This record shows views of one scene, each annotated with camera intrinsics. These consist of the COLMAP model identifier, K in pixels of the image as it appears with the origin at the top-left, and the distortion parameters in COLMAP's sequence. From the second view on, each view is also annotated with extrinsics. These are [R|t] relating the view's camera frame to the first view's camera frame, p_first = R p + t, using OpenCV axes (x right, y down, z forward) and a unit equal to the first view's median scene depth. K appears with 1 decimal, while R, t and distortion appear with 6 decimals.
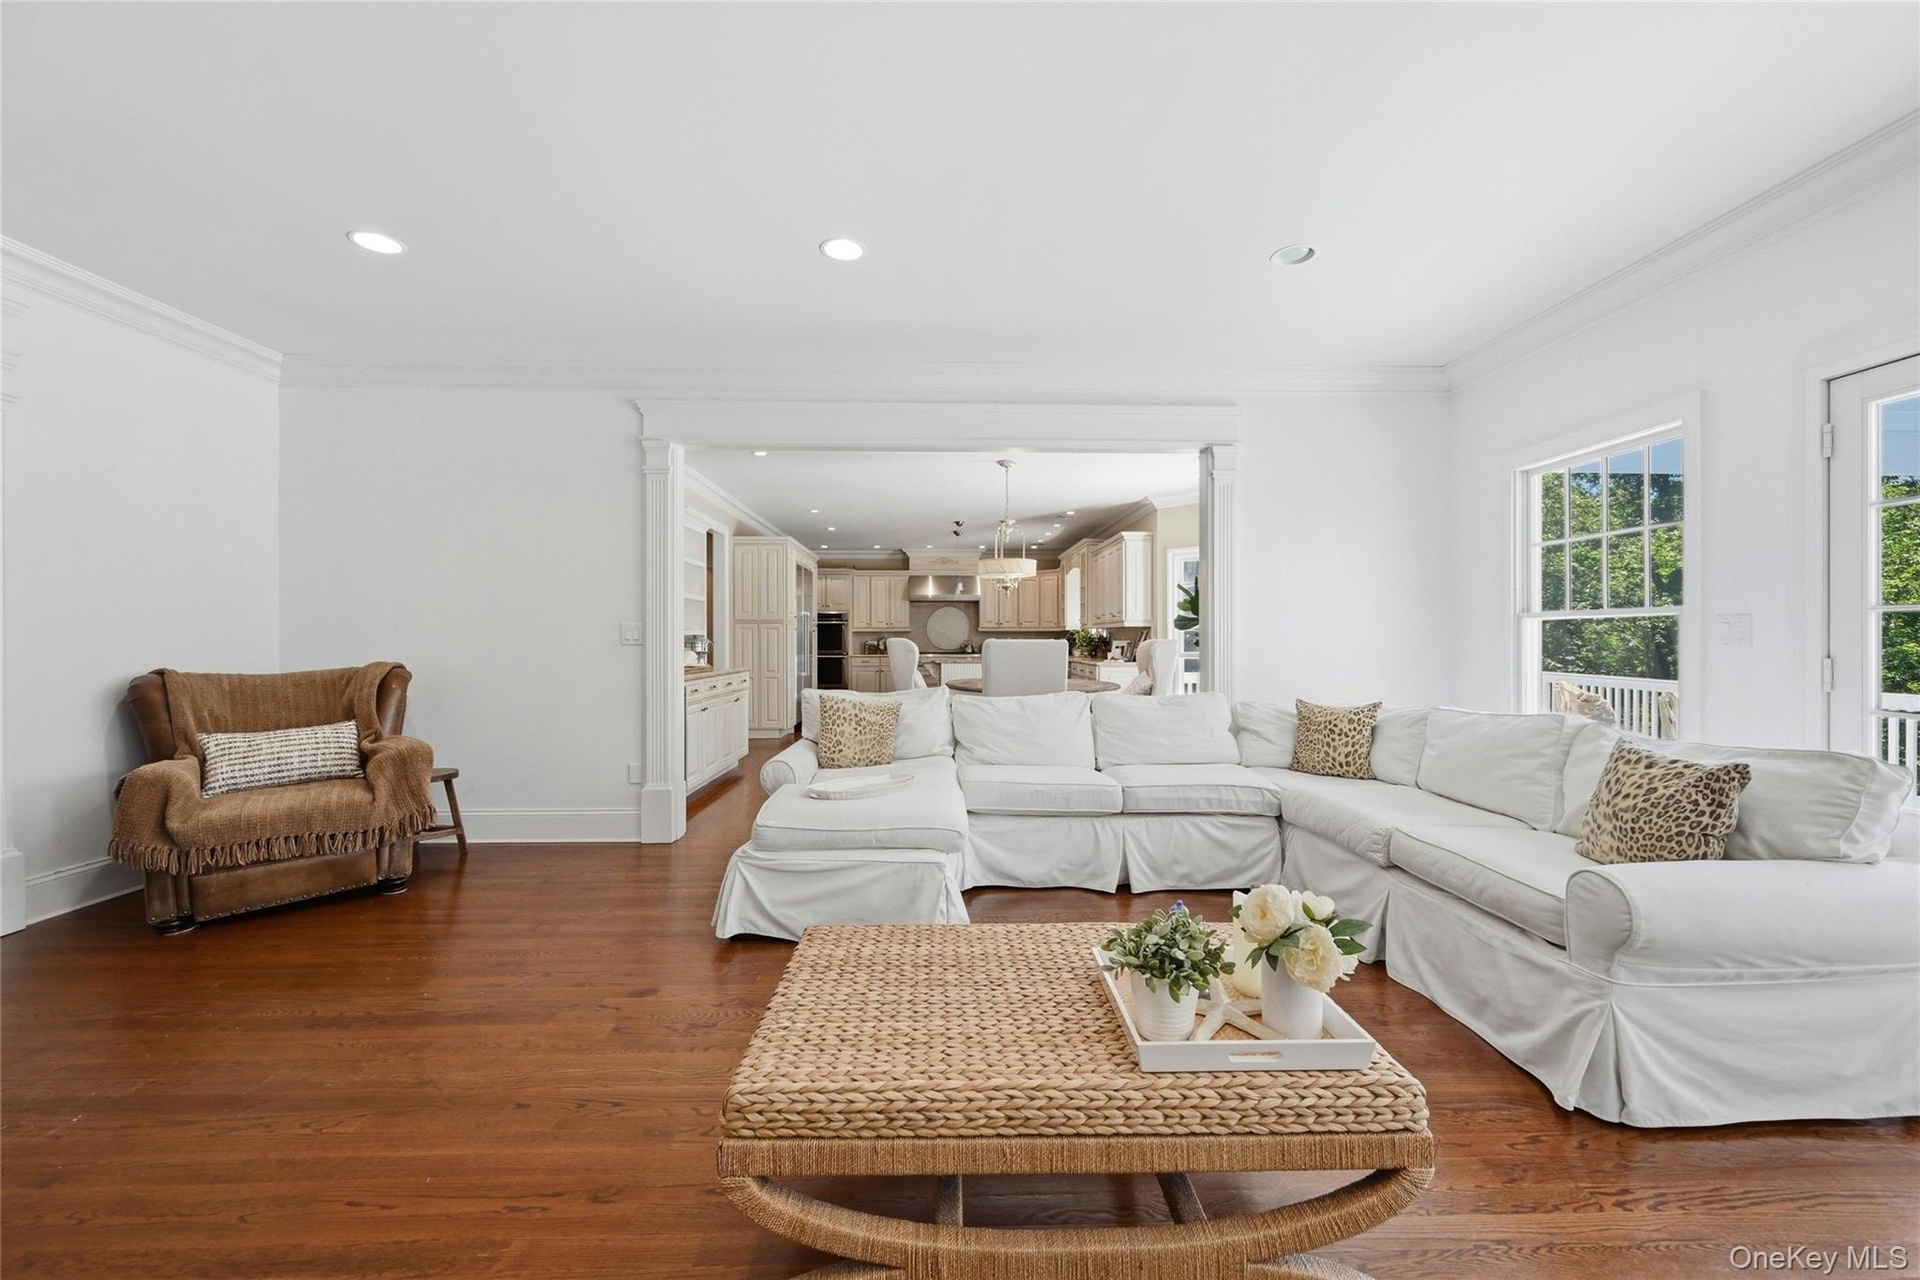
lens RADIAL K [[774.7, 0, 959.1], [0, 774.7, 638.4], [0, 0, 1]] dist [-0.001564, 0.001240]
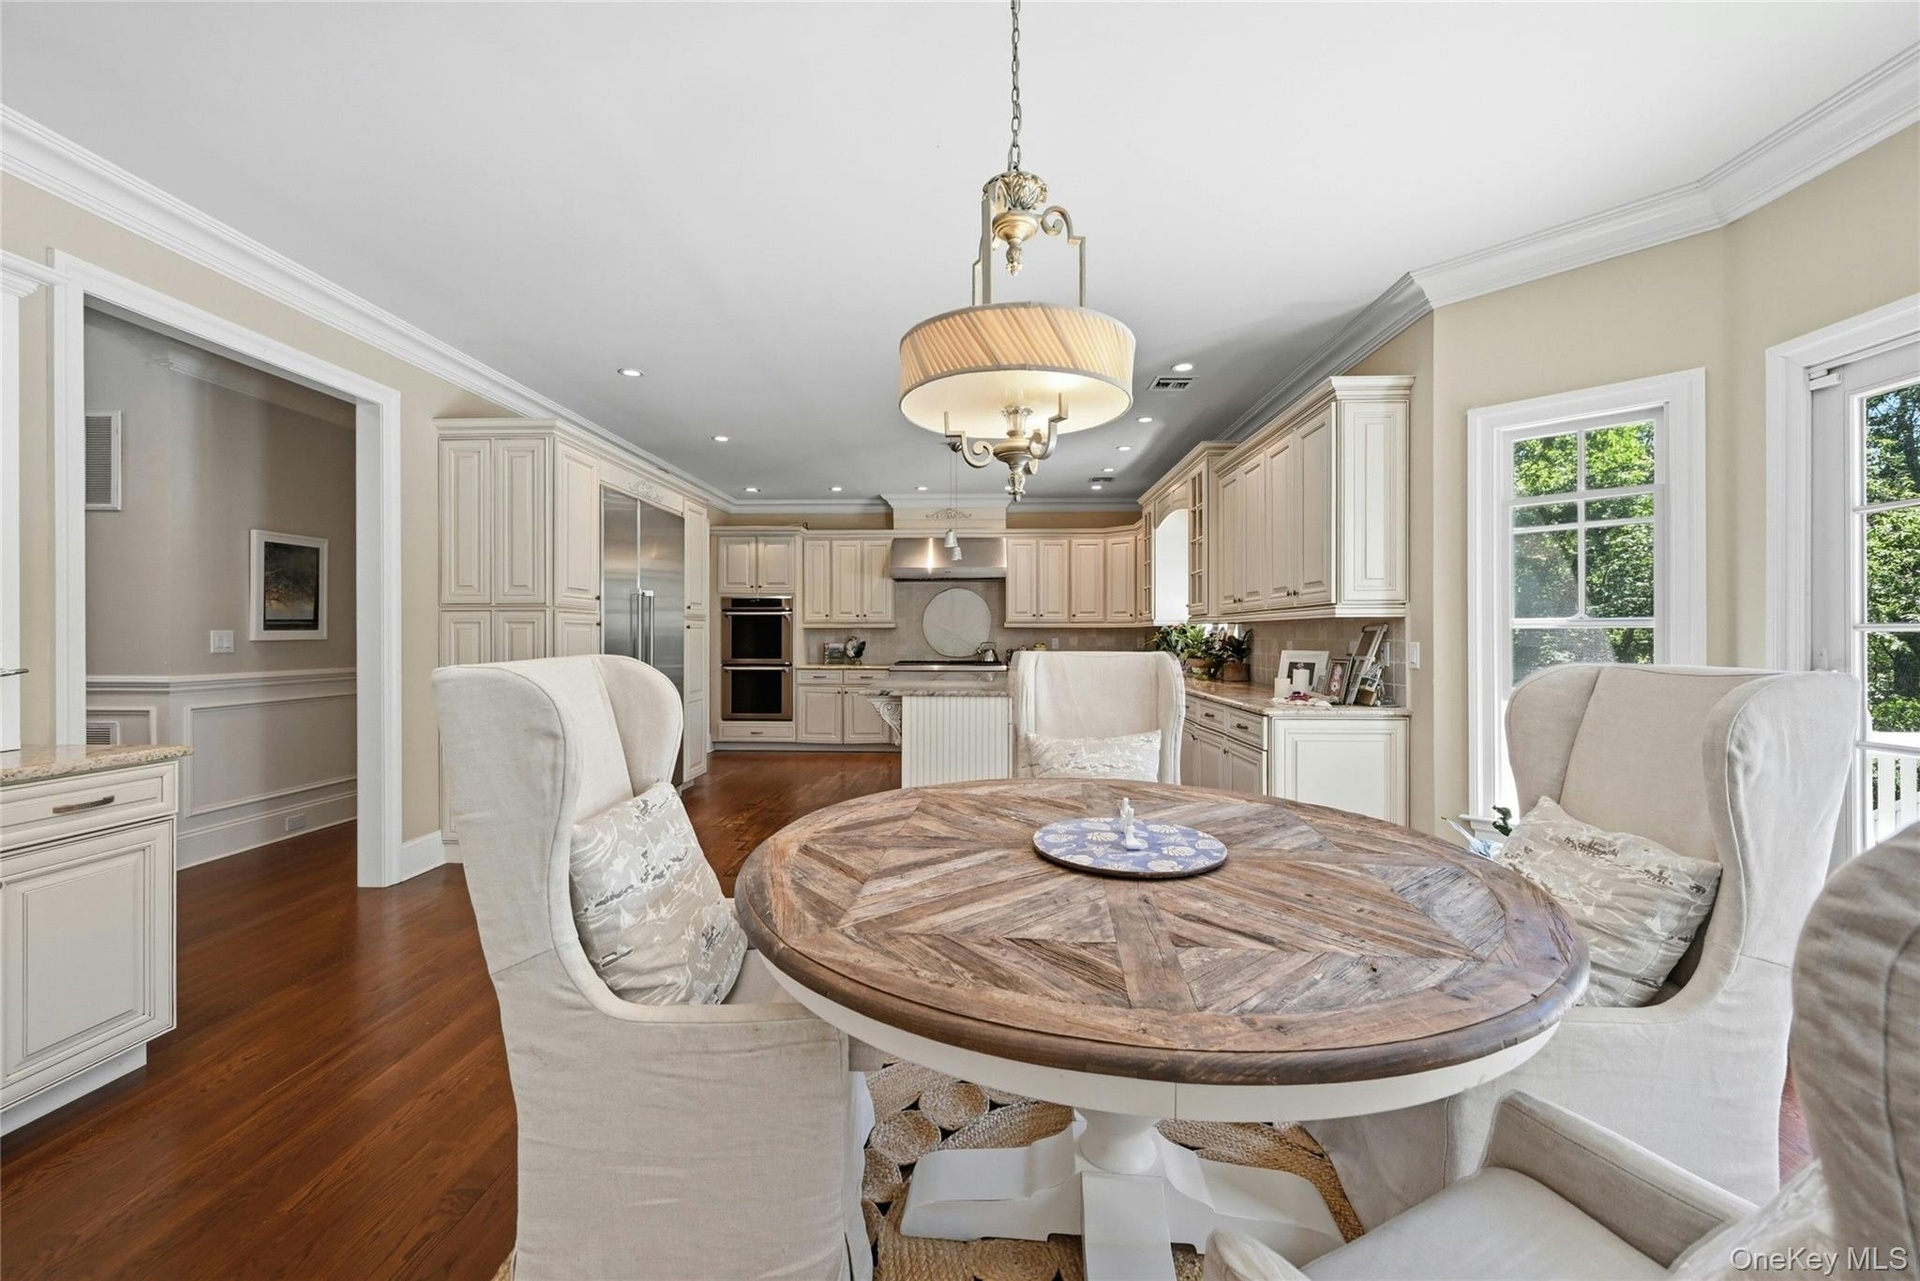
lens RADIAL K [[774.7, 0, 957.1], [0, 774.7, 630.9], [0, 0, 1]] dist [-0.001564, 0.001240]
pose [[0.997510, 0.001555, -0.070504, 0.031285], [-0.001798, 0.999993, -0.003383, -0.004370], [0.070499, 0.003501, 0.997506, 0.387804]]
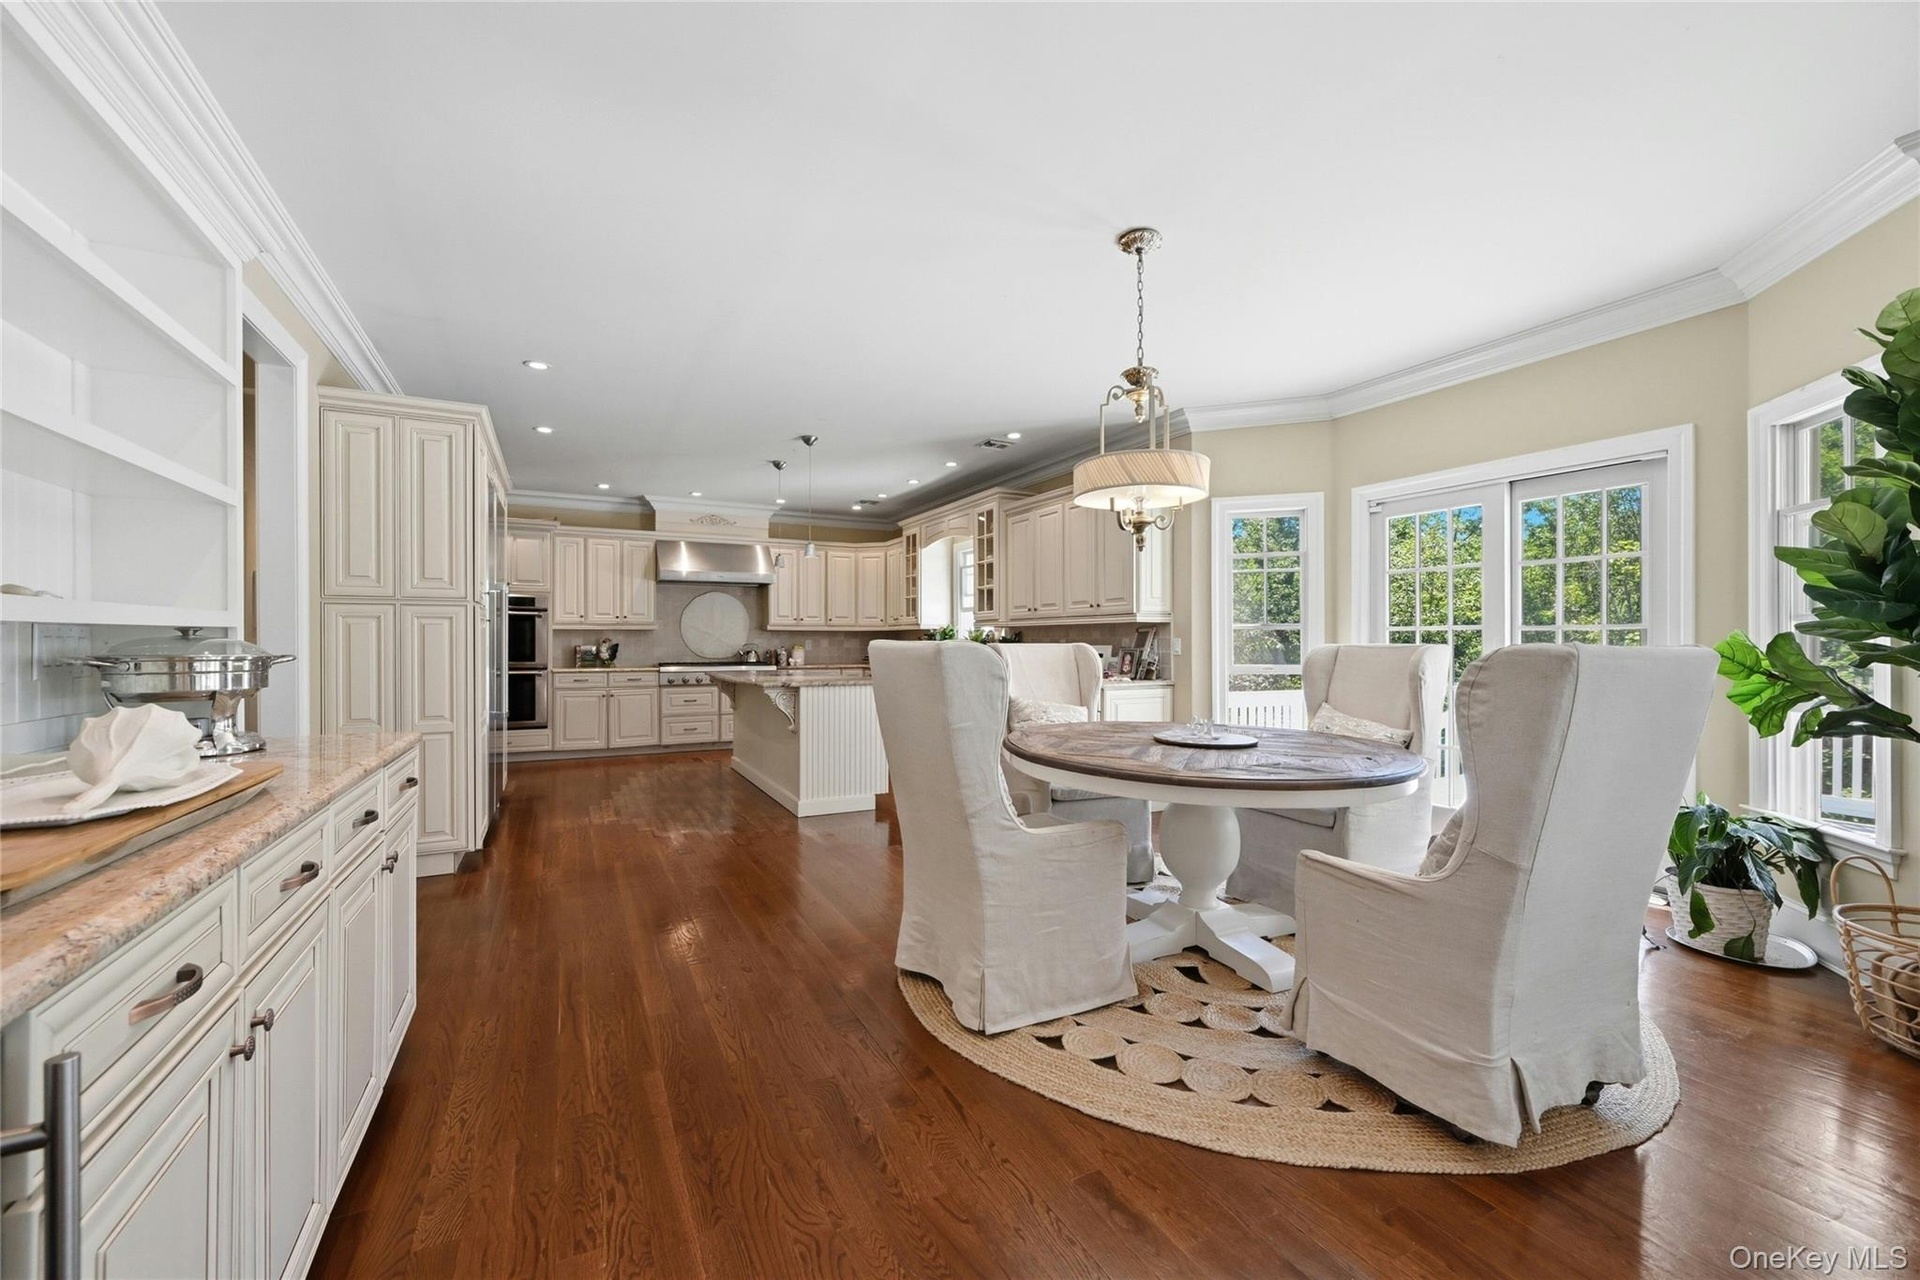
lens RADIAL K [[774.7, 0, 966.6], [0, 774.7, 643.2], [0, 0, 1]] dist [-0.001564, 0.001240]
pose [[0.899081, 0.000212, 0.437782, -0.113306], [-0.001652, 0.999994, 0.002909, -0.000310], [-0.437779, -0.003339, 0.899077, 0.336479]]
